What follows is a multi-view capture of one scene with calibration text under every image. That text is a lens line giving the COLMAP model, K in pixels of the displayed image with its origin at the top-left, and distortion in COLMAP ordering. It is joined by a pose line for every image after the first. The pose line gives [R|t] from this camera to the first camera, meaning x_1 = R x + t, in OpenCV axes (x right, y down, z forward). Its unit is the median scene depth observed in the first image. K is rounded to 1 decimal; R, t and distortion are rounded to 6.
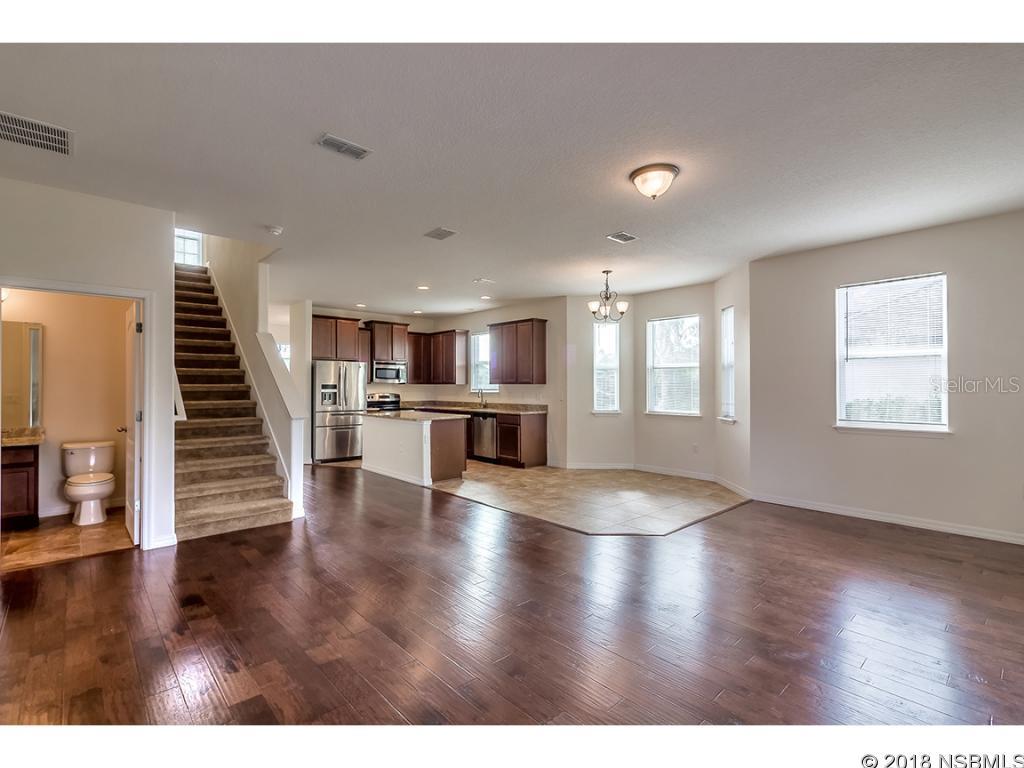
lens RADIAL K [[478.2, 0, 508.0], [0, 478.2, 380.0], [0, 0, 1]] dist [0.004582, 0.002697]
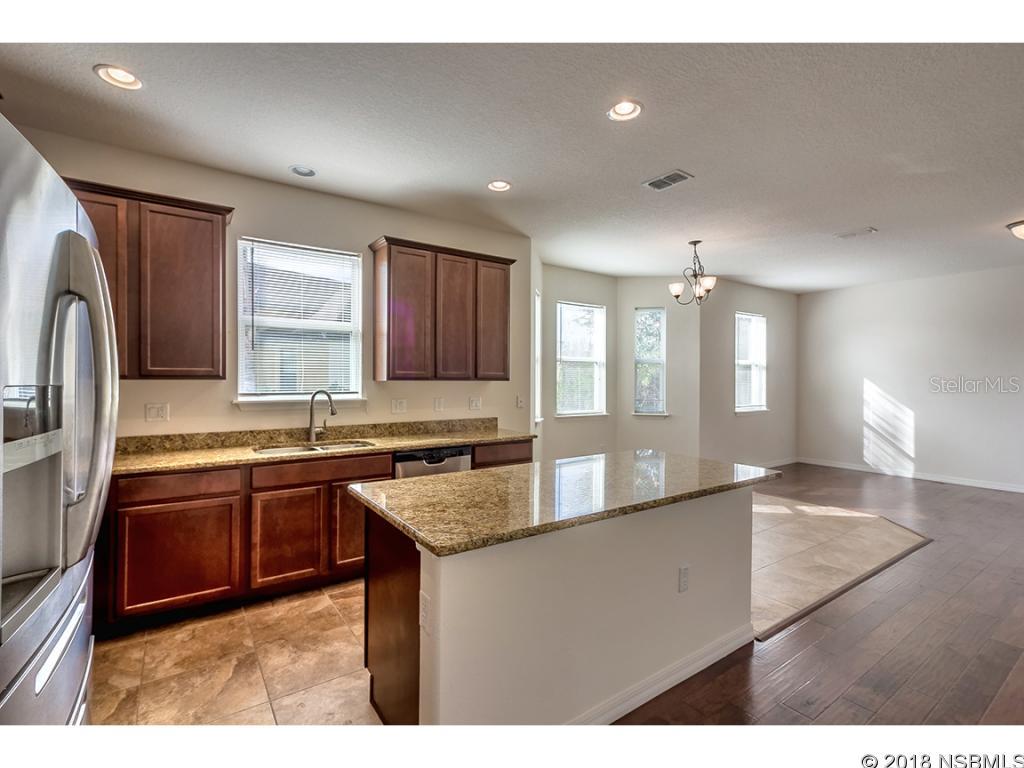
lens RADIAL K [[478.2, 0, 504.5], [0, 478.2, 380.6], [0, 0, 1]] dist [0.004582, 0.002697]
pose [[0.128530, -0.000701, 0.991705, -0.494295], [-0.014393, 0.999893, 0.002572, 0.007296], [-0.991601, -0.014604, 0.128506, 0.950064]]
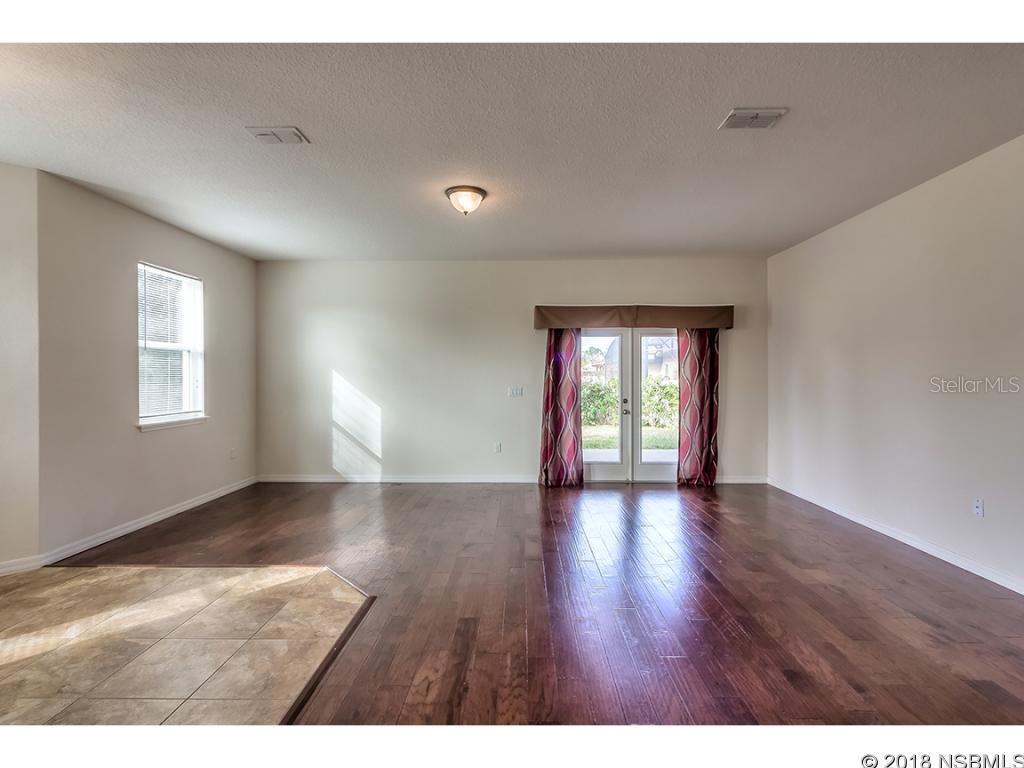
lens RADIAL K [[478.2, 0, 524.9], [0, 478.2, 379.6], [0, 0, 1]] dist [0.004582, 0.002697]
pose [[-0.739997, -0.002110, 0.672607, -0.244704], [-0.004991, 0.999985, -0.002354, 0.009015], [-0.672592, -0.005098, -0.739996, 0.746705]]
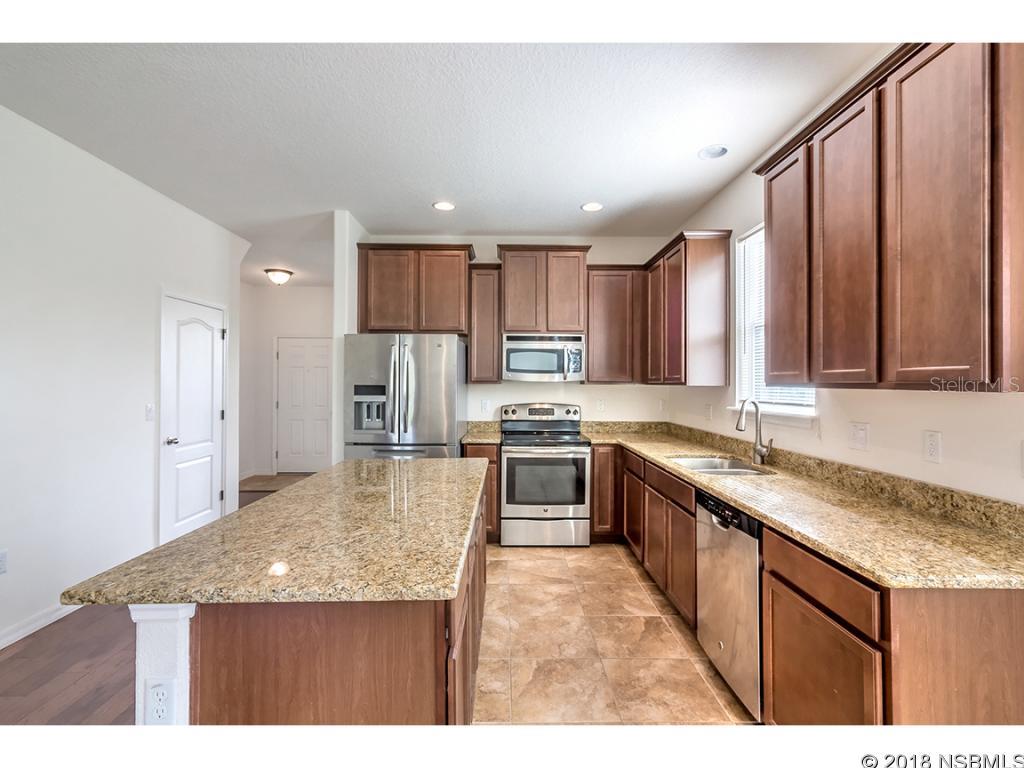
lens RADIAL K [[478.2, 0, 505.6], [0, 478.2, 381.4], [0, 0, 1]] dist [0.004582, 0.002697]
pose [[0.744902, -0.000338, -0.667174, 0.032421], [0.004645, 0.999978, 0.004680, 0.004464], [0.667158, -0.006585, 0.744887, 0.791673]]
